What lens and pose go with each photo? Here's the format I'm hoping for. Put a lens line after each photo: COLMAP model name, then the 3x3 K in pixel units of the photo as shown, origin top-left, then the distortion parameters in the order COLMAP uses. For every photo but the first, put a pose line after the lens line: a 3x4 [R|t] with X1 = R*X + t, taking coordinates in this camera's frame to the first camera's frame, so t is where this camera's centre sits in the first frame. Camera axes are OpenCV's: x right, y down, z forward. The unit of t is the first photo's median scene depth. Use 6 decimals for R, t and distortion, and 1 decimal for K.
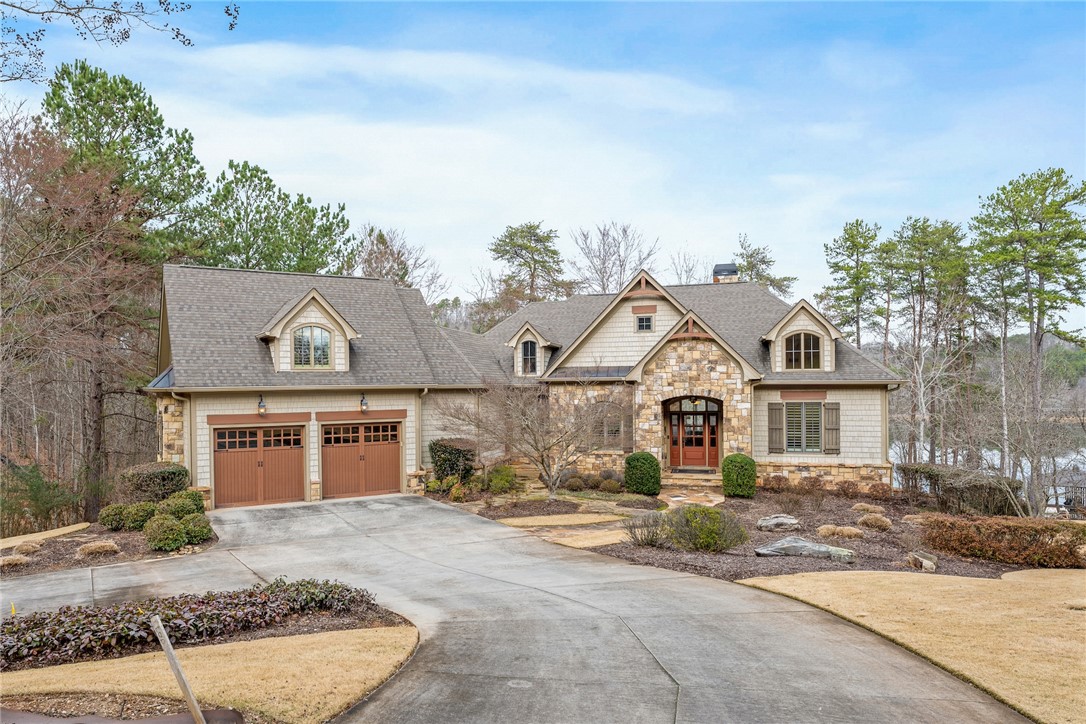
lens RADIAL K [[729.8, 0, 543.4], [0, 729.8, 368.8], [0, 0, 1]] dist [-0.005774, 0.000761]
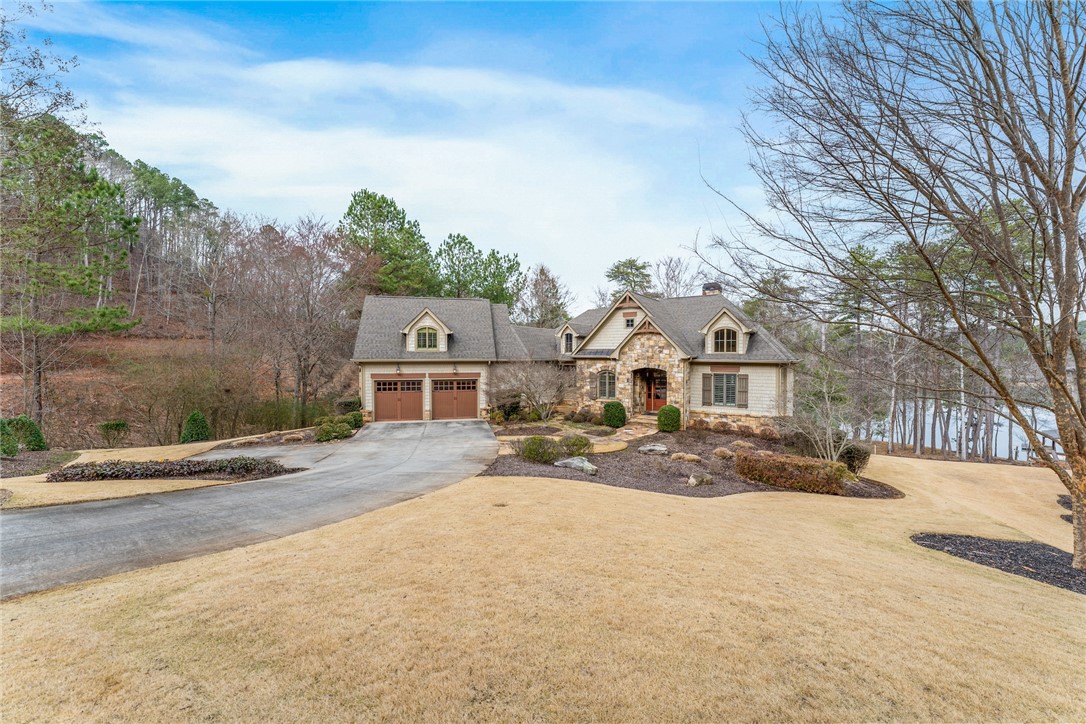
lens RADIAL K [[436.5, 0, 542.7], [0, 436.5, 350.7], [0, 0, 1]] dist [-0.001988, -0.000013]
pose [[0.960159, 0.008688, -0.279320, 0.245304], [-0.005554, 0.999912, 0.012010, -0.011586], [0.279400, -0.009980, 0.960123, 0.003327]]
